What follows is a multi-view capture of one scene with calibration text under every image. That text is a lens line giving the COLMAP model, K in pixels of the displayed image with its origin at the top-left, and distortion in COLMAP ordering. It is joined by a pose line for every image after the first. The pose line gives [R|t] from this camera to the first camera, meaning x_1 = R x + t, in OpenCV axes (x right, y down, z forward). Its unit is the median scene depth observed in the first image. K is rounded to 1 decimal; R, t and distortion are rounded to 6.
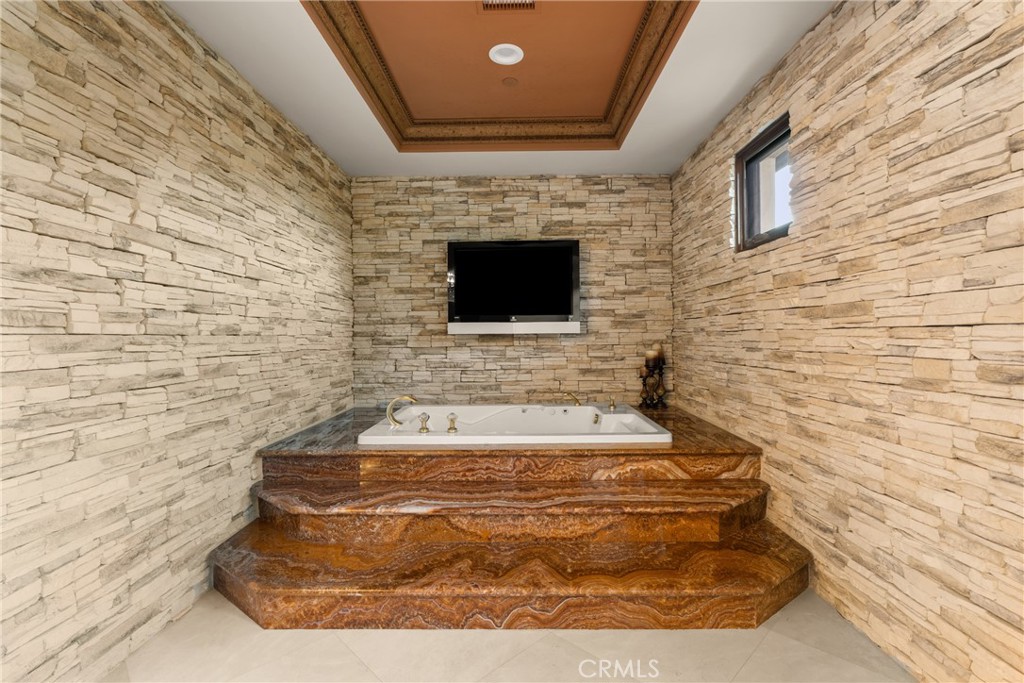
lens RADIAL K [[466.0, 0, 511.4], [0, 466.0, 340.4], [0, 0, 1]] dist [-0.002923, -0.000441]
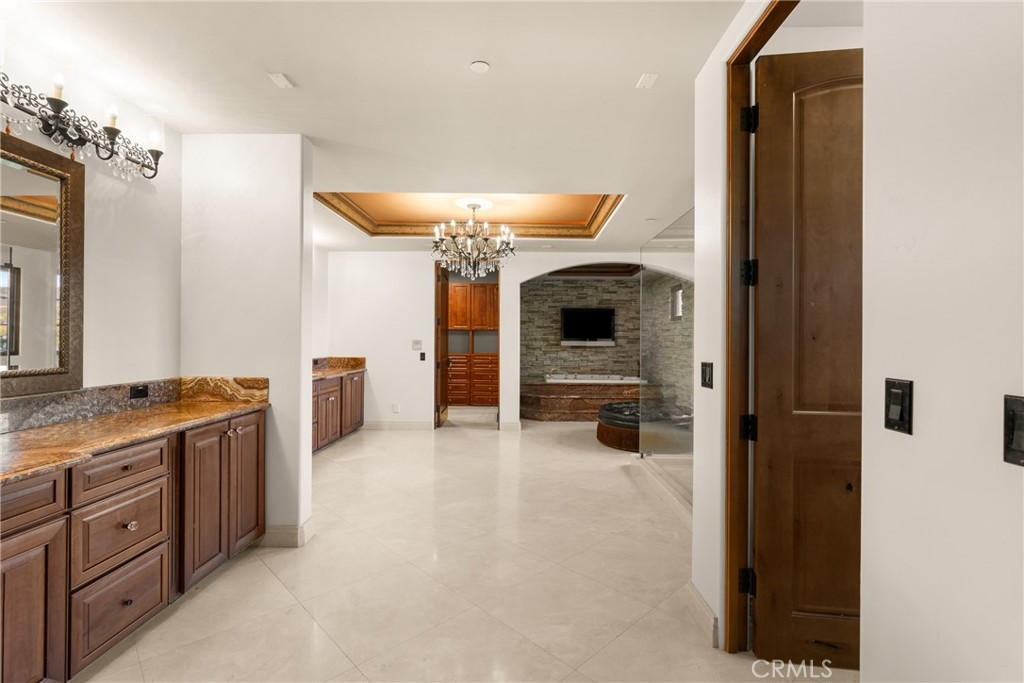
lens RADIAL K [[466.0, 0, 512.1], [0, 466.0, 340.3], [0, 0, 1]] dist [-0.002923, -0.000441]
pose [[0.999873, 0.015915, -0.000989, -0.373054], [-0.015922, 0.999849, -0.006929, -0.019356], [0.000878, 0.006944, 0.999976, -1.396625]]
